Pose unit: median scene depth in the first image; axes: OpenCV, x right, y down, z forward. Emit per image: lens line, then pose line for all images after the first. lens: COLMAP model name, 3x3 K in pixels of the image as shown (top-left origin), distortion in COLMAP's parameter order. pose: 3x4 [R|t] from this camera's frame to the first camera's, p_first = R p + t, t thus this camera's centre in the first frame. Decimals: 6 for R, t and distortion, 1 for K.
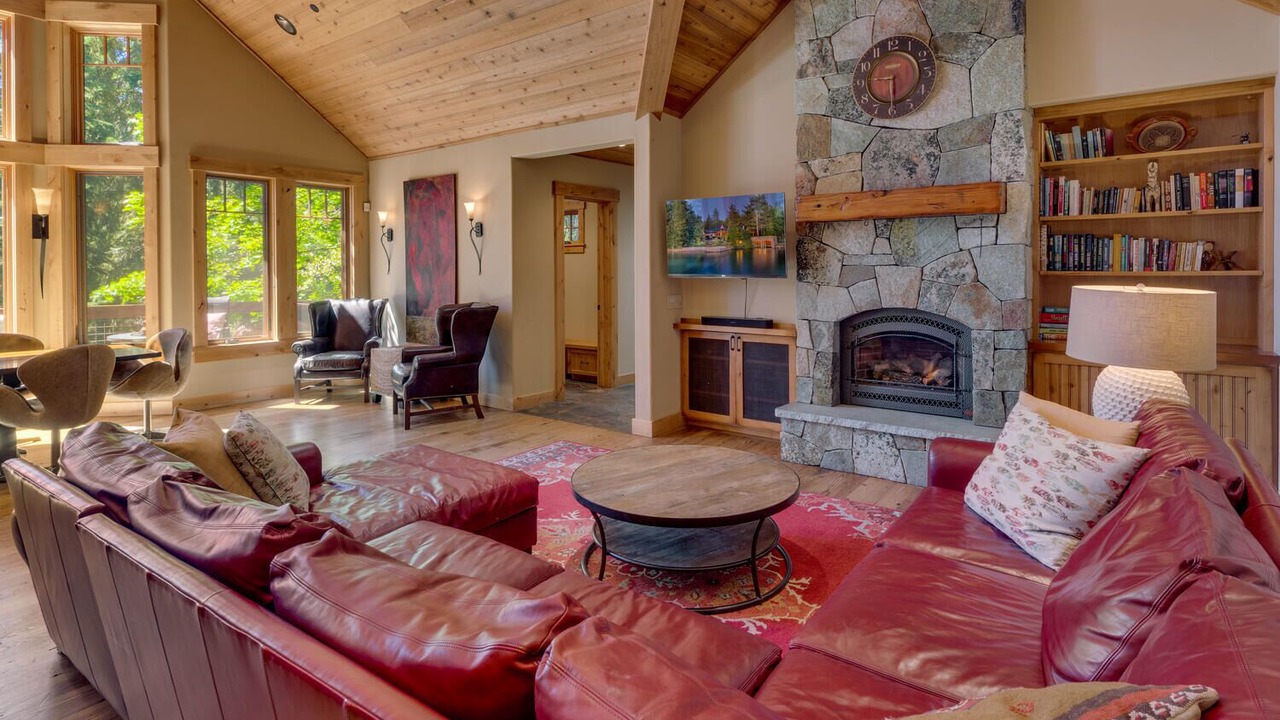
lens RADIAL K [[660.7, 0, 638.2], [0, 660.7, 275.1], [0, 0, 1]] dist [-0.005284, -0.001750]
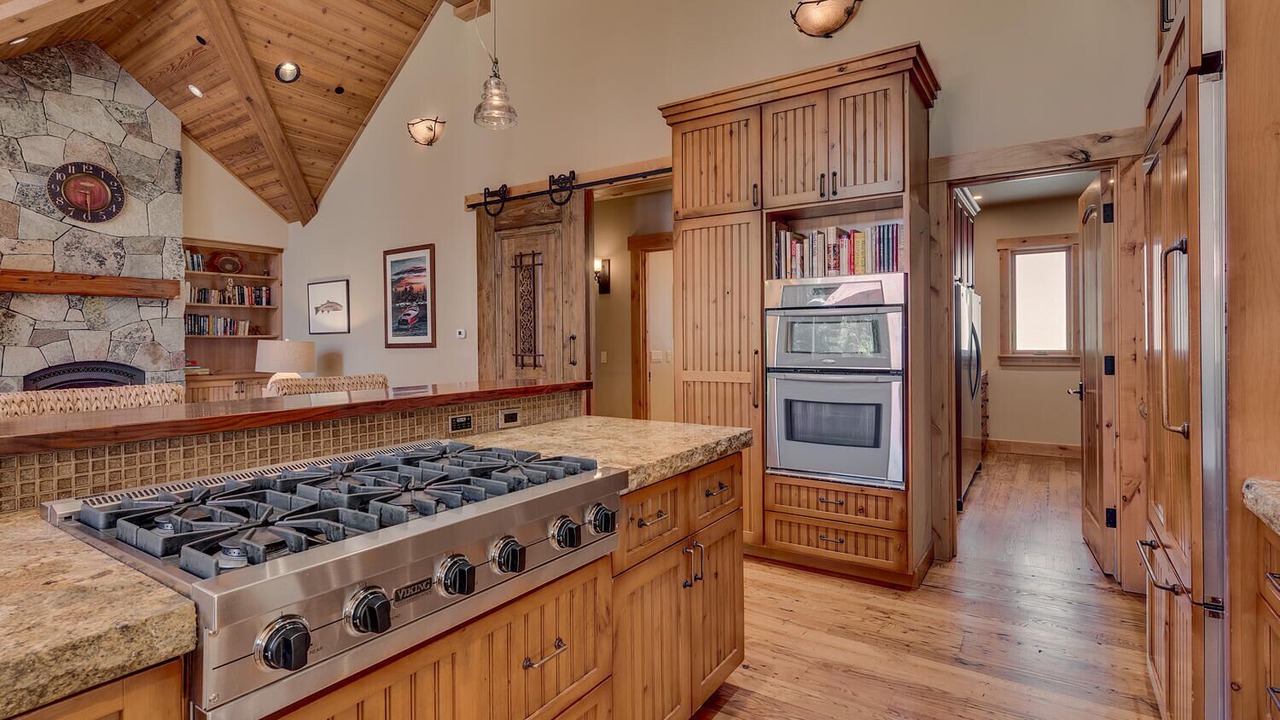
lens RADIAL K [[633.4, 0, 628.6], [0, 633.4, 349.0], [0, 0, 1]] dist [-0.000909, 0.000209]
pose [[-0.047210, -0.005115, 0.998872, -1.017548], [0.017872, 0.999822, 0.005965, 0.039109], [-0.998725, 0.018133, -0.047110, -0.056728]]
